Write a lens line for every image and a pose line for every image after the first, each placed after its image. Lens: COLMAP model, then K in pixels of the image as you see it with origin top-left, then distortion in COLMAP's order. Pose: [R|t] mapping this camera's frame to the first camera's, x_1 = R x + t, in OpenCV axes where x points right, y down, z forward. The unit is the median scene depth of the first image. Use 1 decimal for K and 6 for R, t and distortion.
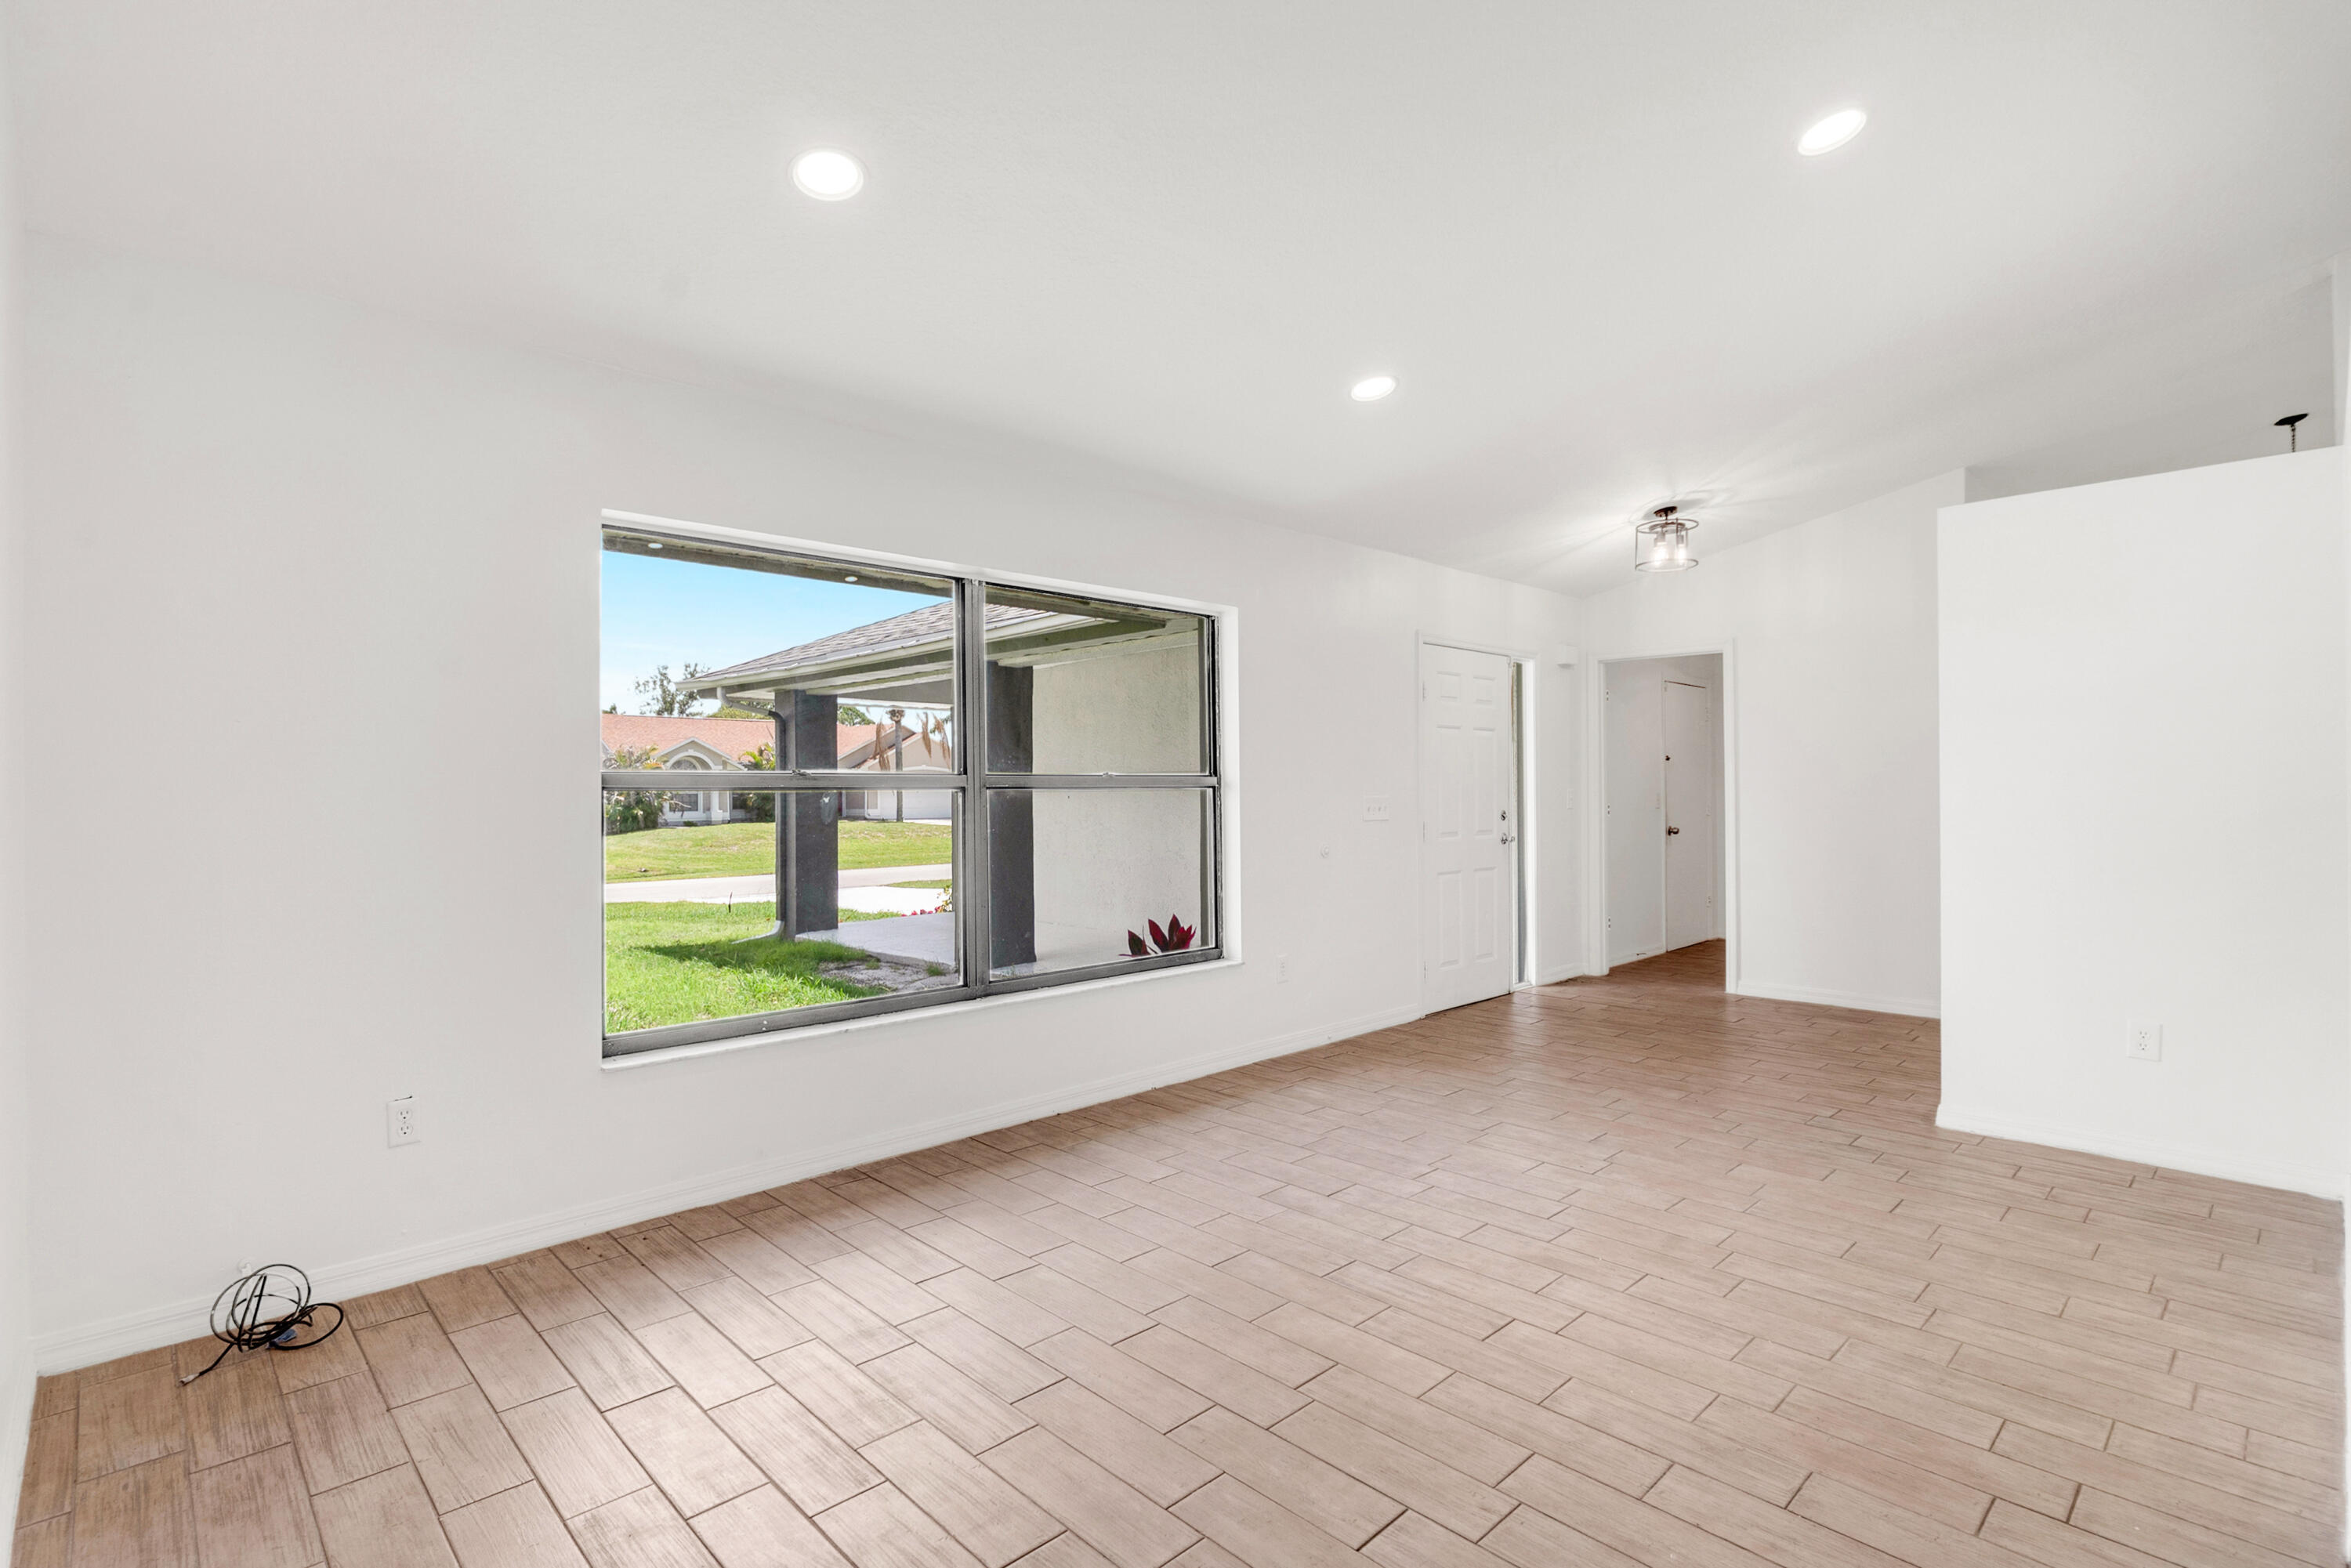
lens RADIAL K [[1073.8, 0, 1173.4], [0, 1073.8, 783.7], [0, 0, 1]] dist [-0.002735, -0.000248]
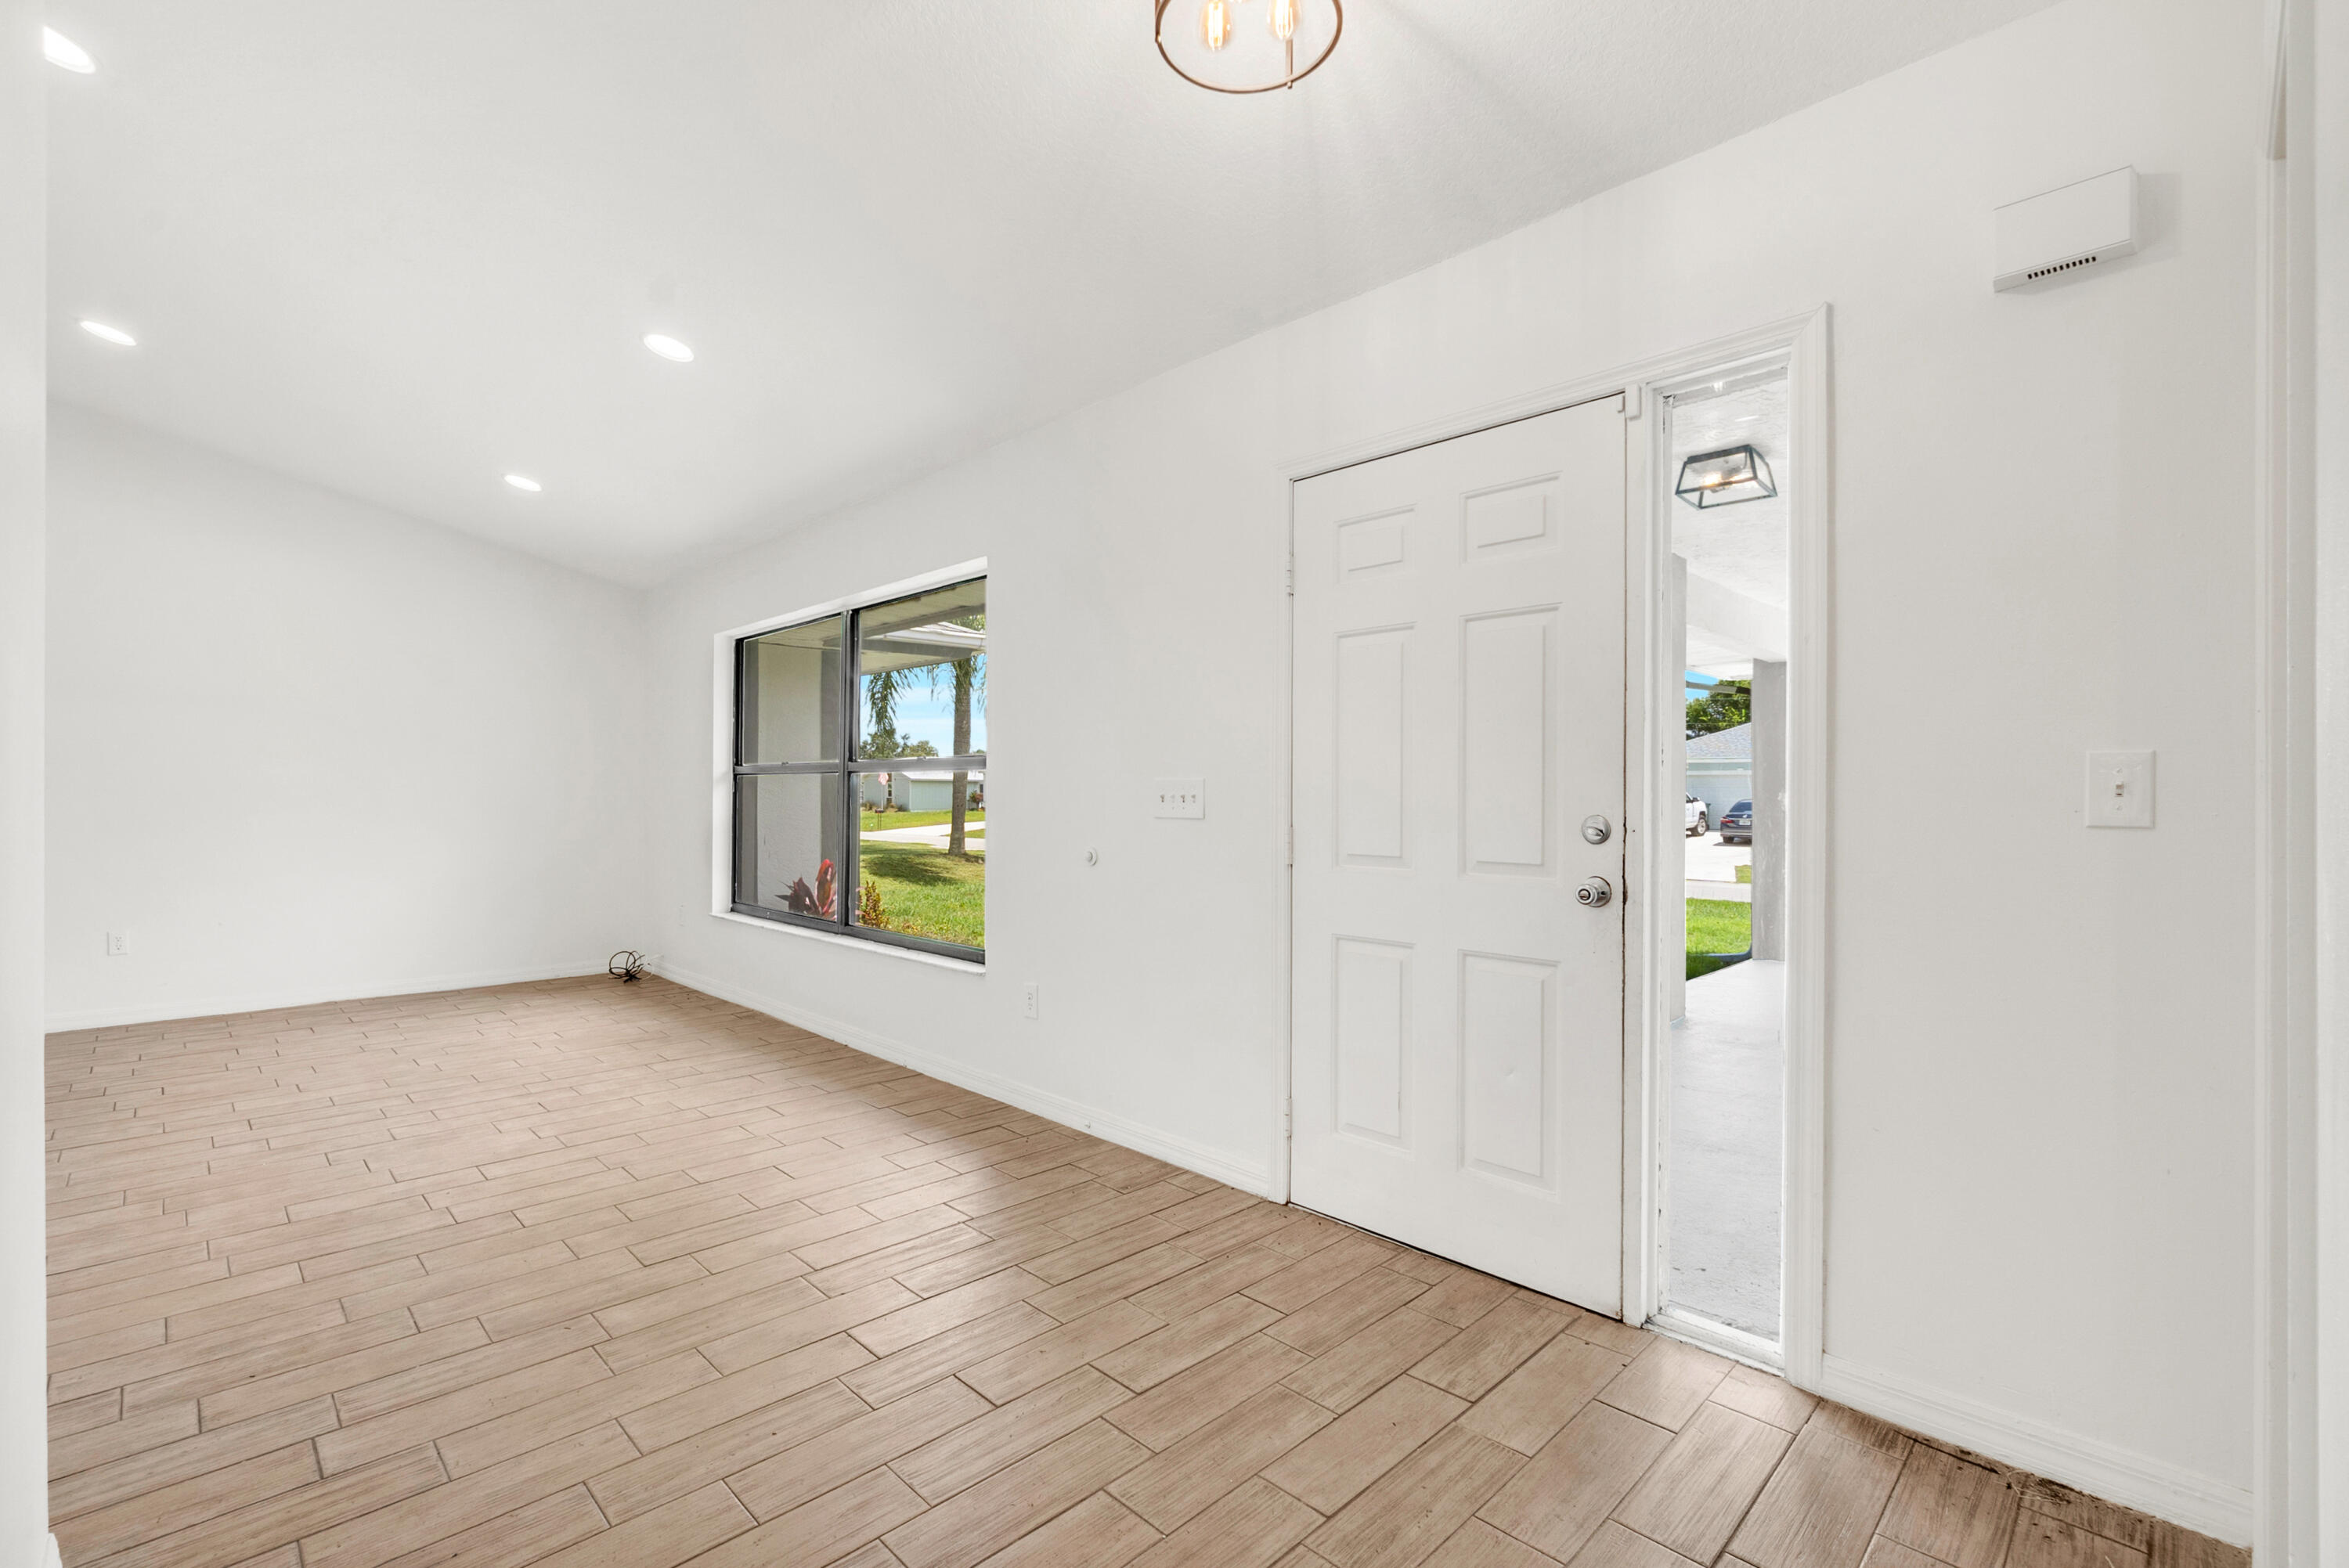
lens RADIAL K [[1072.8, 0, 1172.6], [0, 1072.8, 788.1], [0, 0, 1]] dist [-0.002735, -0.000248]
pose [[0.008446, 0.002481, -0.999961, 1.213491], [-0.001124, 0.999996, 0.002472, 0.029244], [0.999964, 0.001103, 0.008449, 1.536813]]
